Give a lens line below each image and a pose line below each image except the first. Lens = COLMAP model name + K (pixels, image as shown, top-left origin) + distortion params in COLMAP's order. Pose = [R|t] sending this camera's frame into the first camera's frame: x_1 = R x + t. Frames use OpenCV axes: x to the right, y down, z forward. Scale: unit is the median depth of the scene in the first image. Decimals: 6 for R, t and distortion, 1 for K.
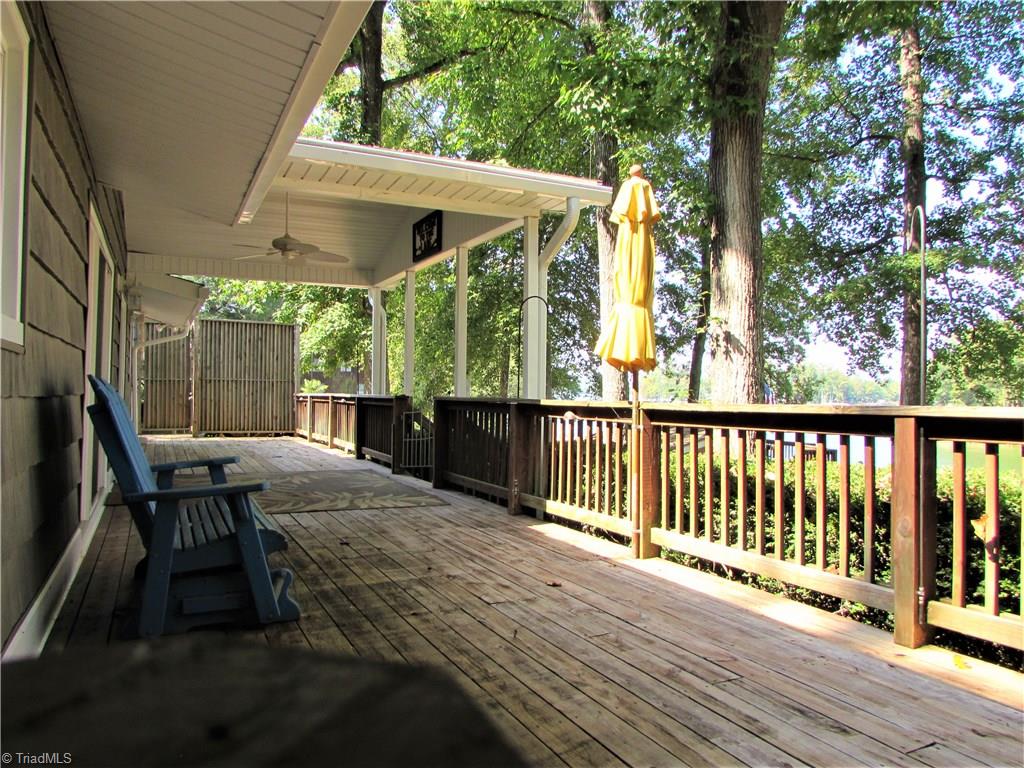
lens RADIAL K [[745.6, 0, 515.0], [0, 745.6, 382.3], [0, 0, 1]] dist [0.035937, 0.002341]
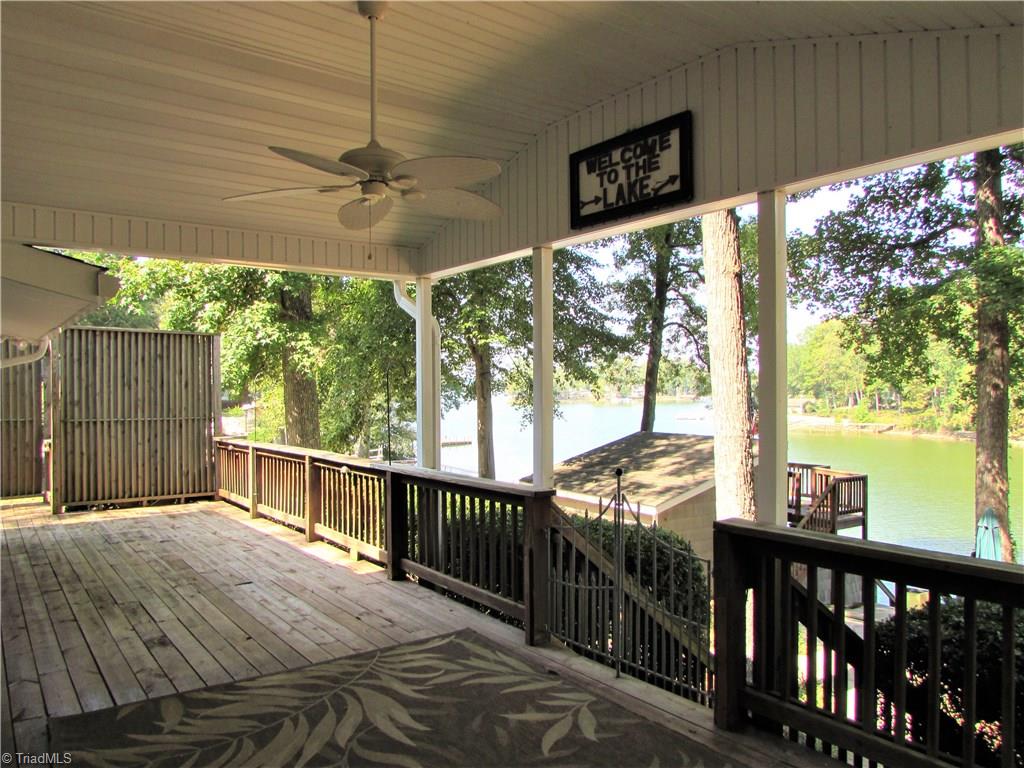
lens RADIAL K [[745.6, 0, 508.6], [0, 745.6, 389.0], [0, 0, 1]] dist [0.035937, 0.002341]
pose [[0.984355, -0.013897, 0.175650, -0.157591], [0.011918, 0.999853, 0.012311, -0.034758], [-0.175796, -0.010025, 0.984376, 0.298575]]
